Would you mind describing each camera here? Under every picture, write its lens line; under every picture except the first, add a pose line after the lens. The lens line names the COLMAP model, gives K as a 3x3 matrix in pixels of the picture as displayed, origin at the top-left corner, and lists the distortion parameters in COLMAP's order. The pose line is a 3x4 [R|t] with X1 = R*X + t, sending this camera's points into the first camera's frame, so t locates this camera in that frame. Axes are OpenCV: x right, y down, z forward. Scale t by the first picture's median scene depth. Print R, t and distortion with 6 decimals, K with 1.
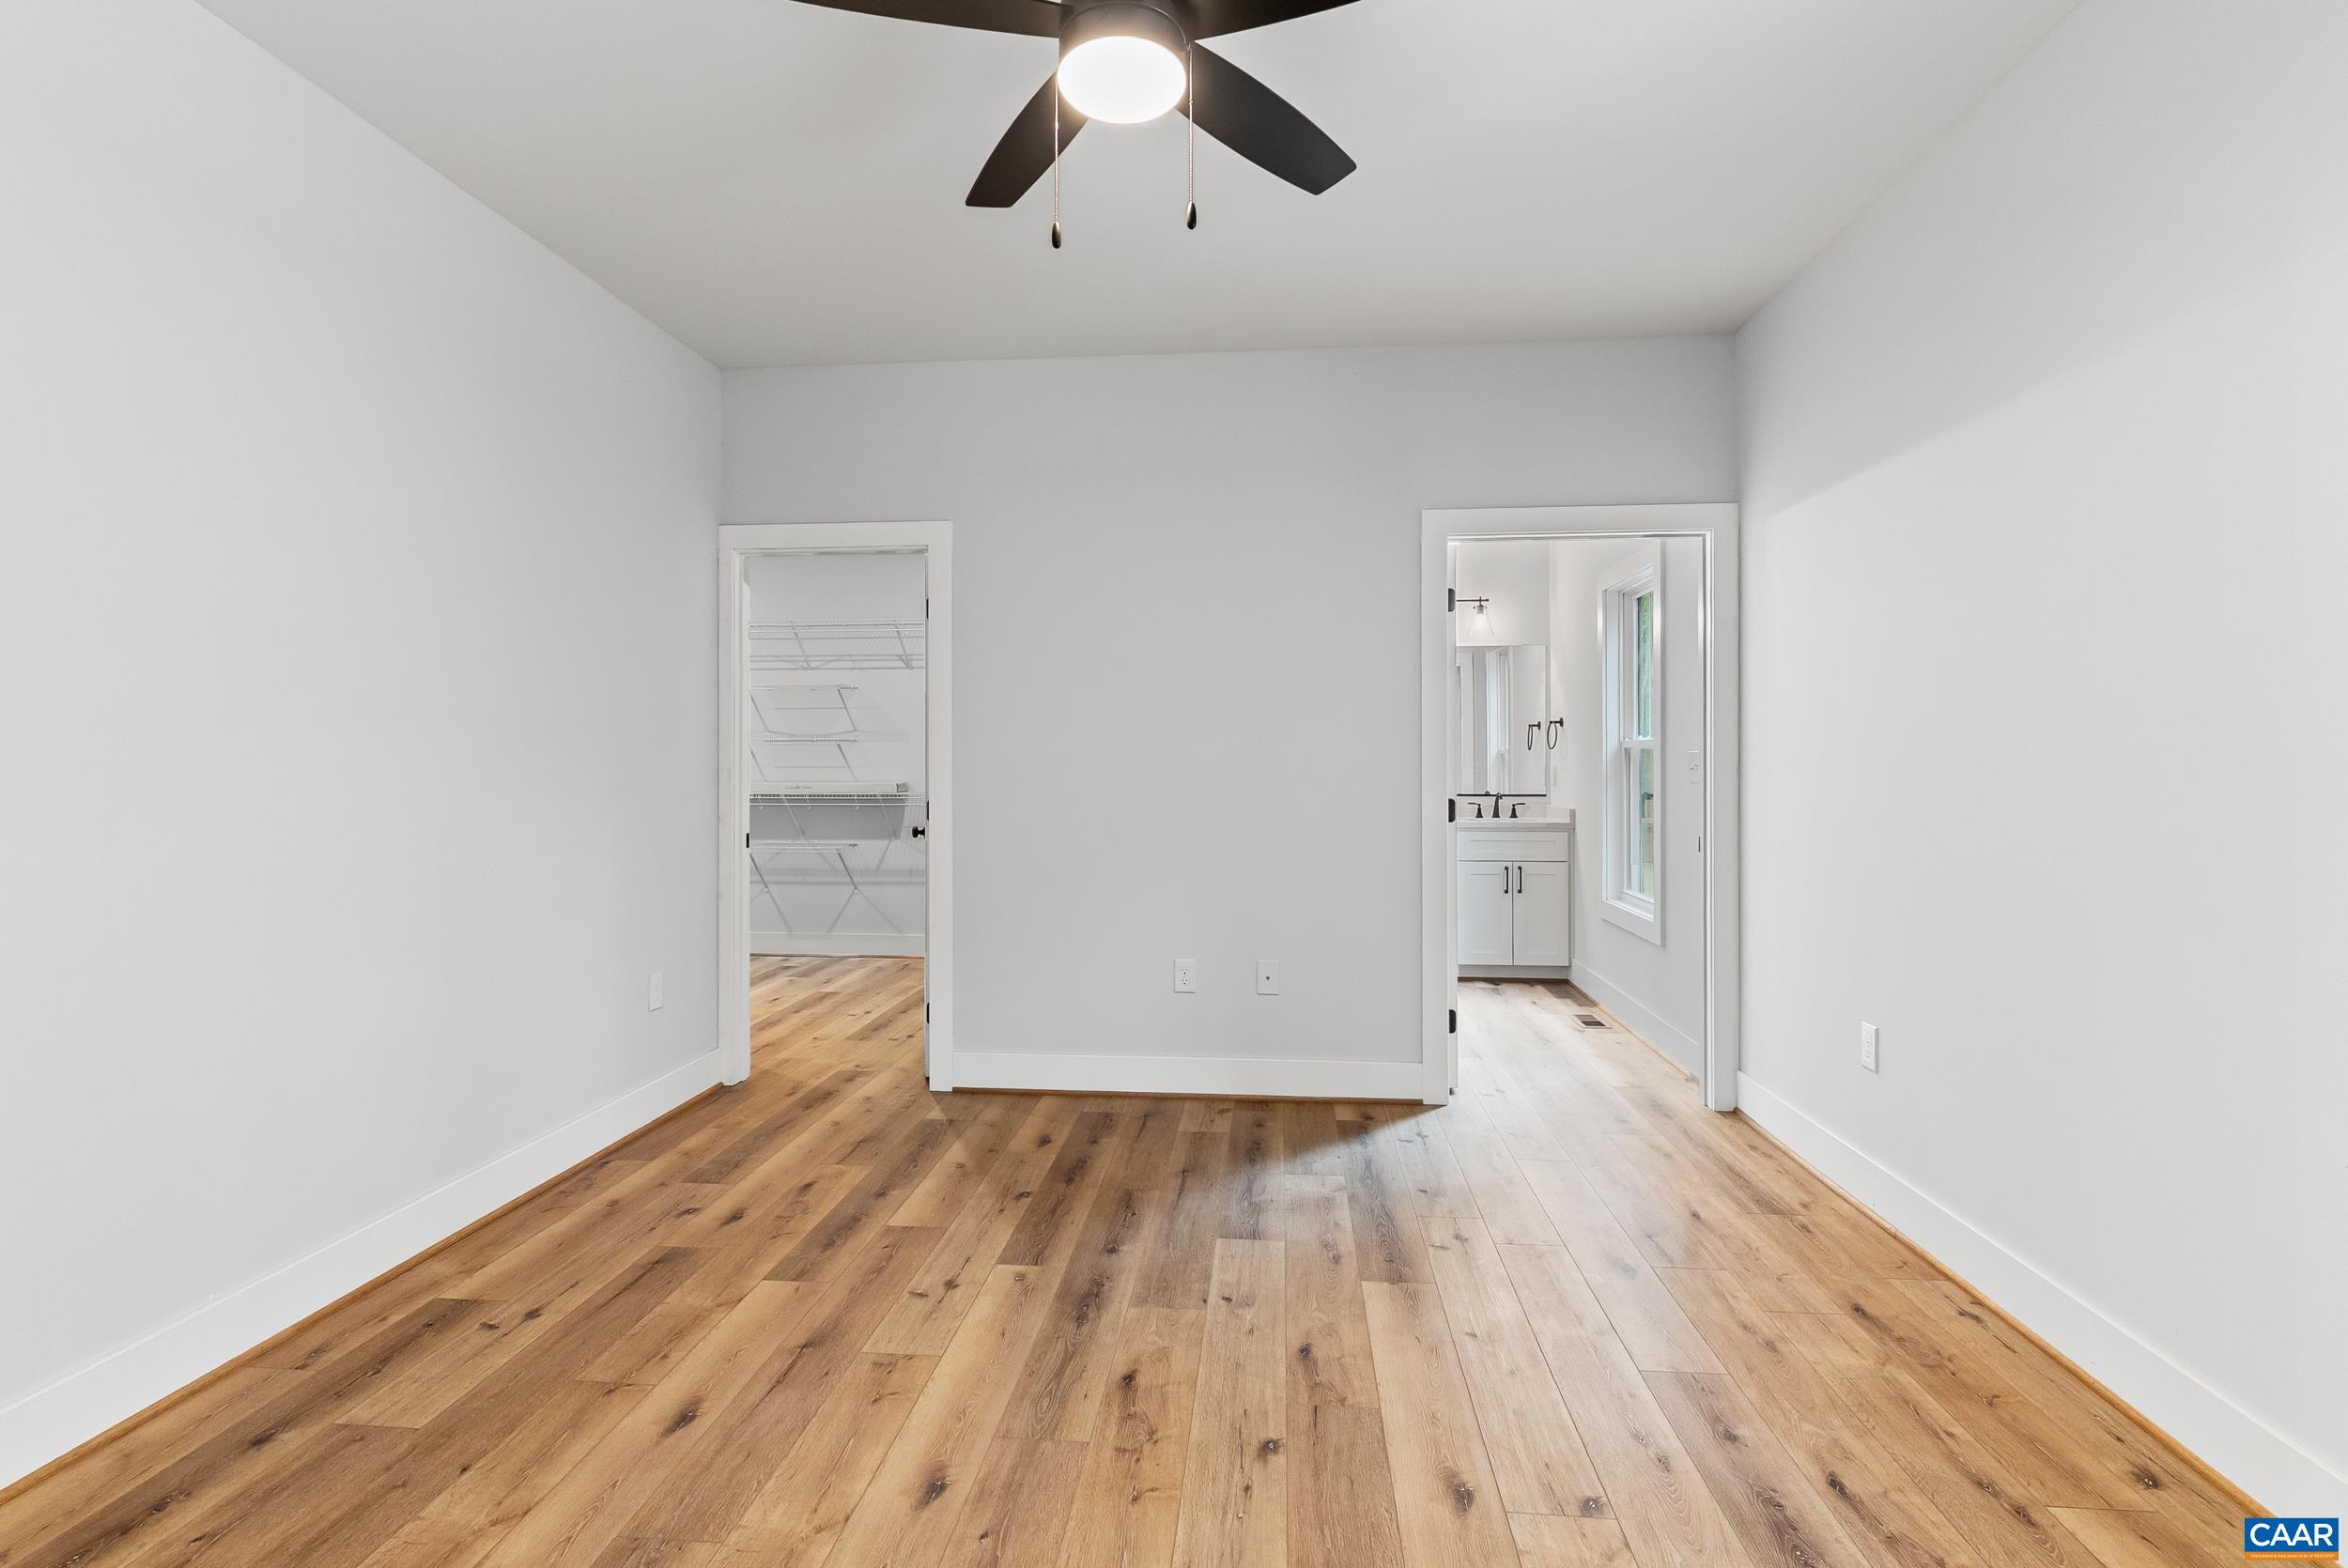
lens RADIAL K [[1139.6, 0, 1180.9], [0, 1139.6, 781.6], [0, 0, 1]] dist [0.004582, -0.001125]
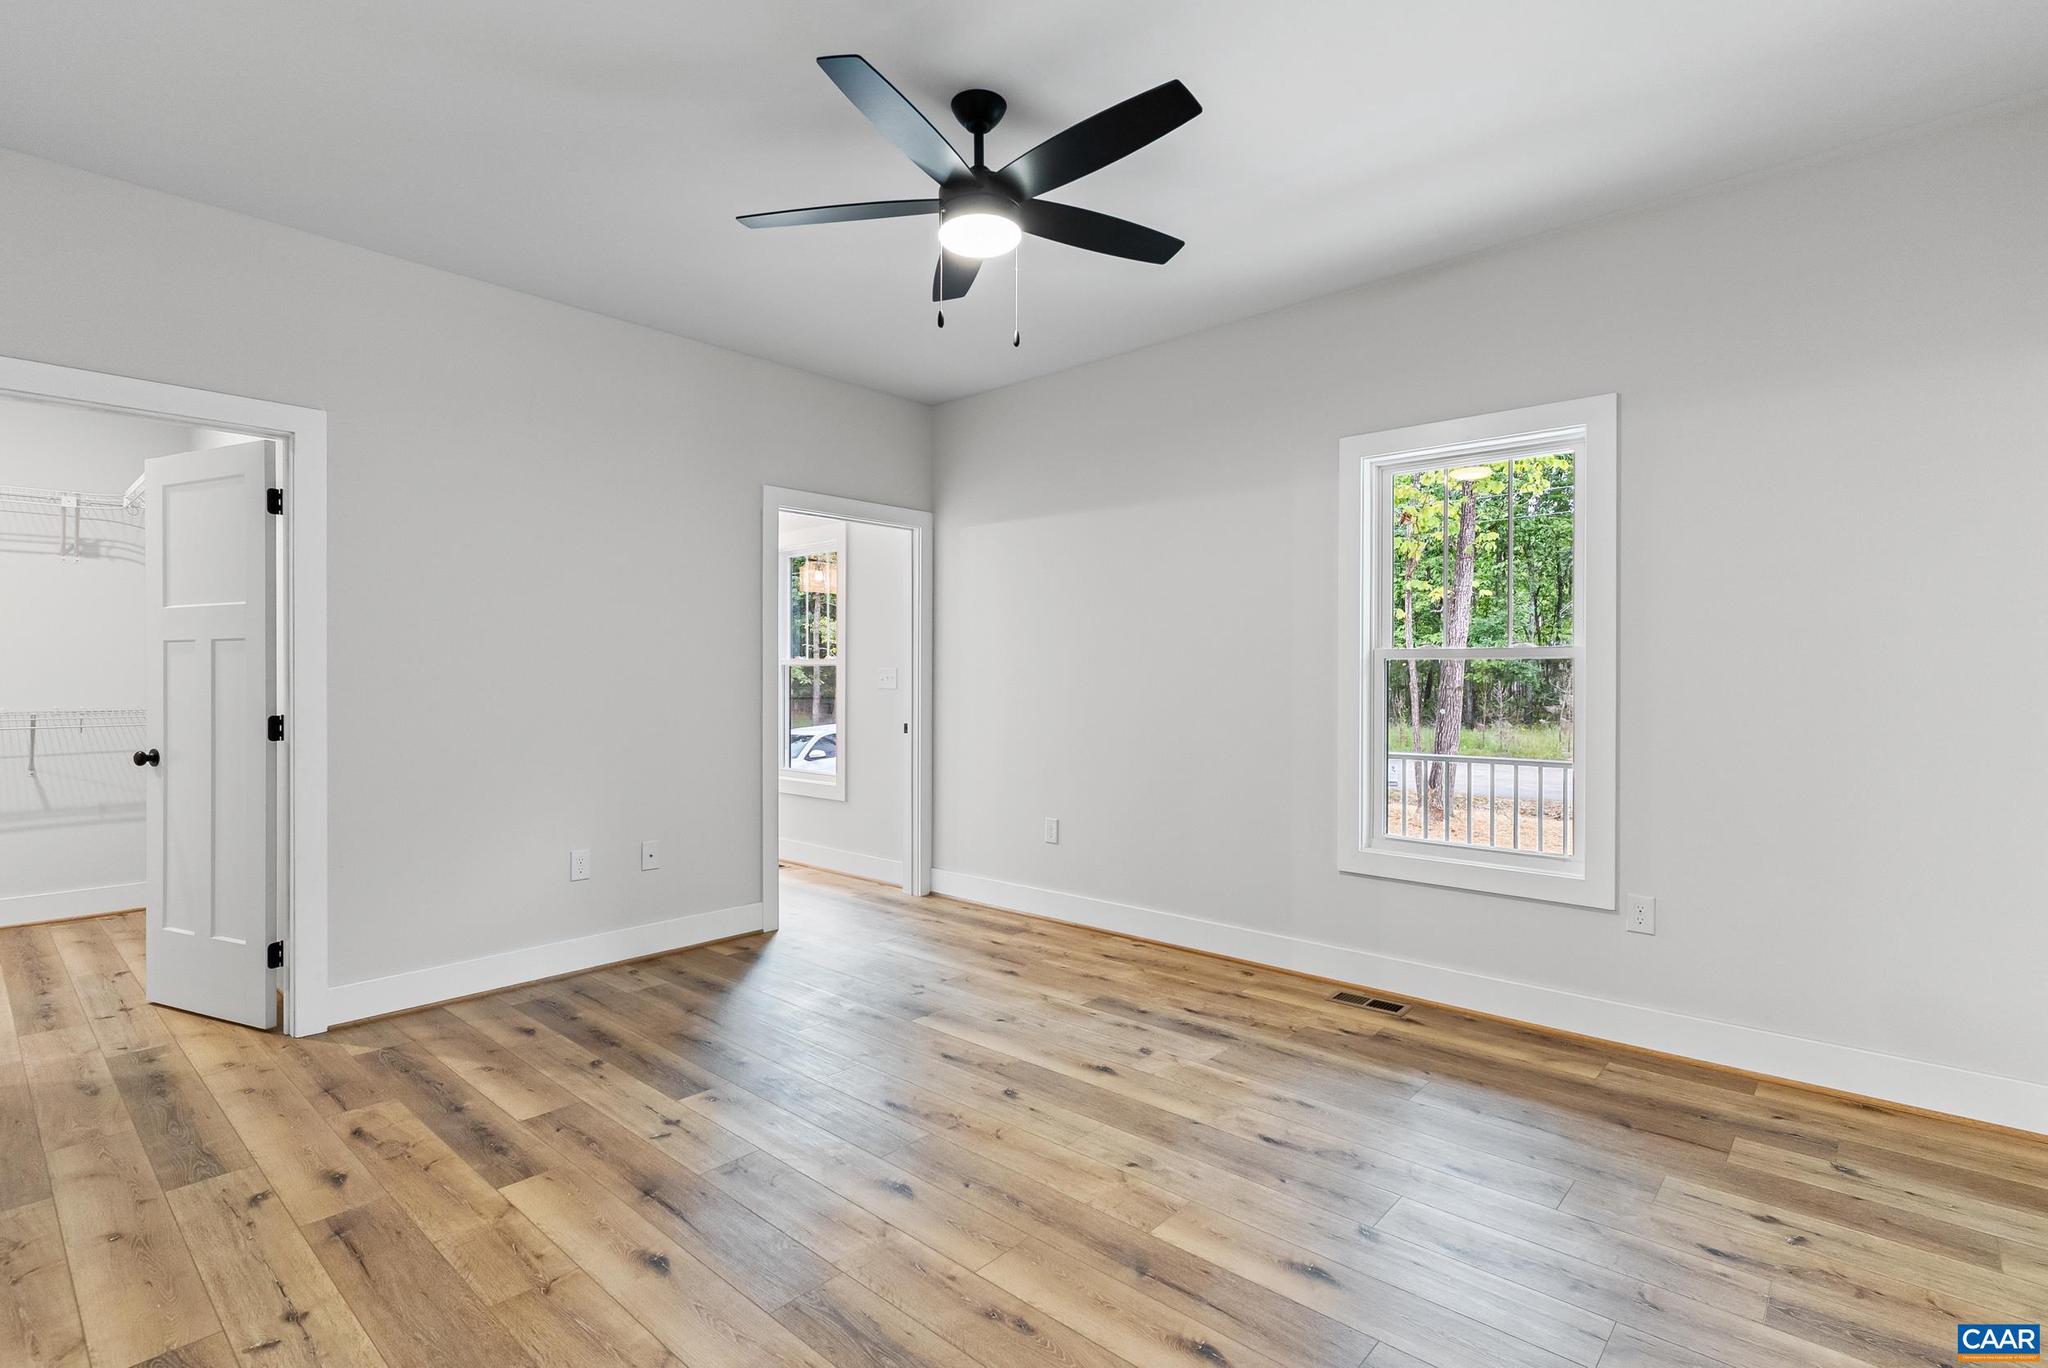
lens RADIAL K [[994.2, 0, 1028.4], [0, 994.2, 678.7], [0, 0, 1]] dist [0.004582, -0.001125]
pose [[0.583064, -0.000274, 0.812426, -0.595936], [0.013447, 0.999866, -0.009314, 0.003926], [-0.812315, 0.016355, 0.582990, 0.080719]]
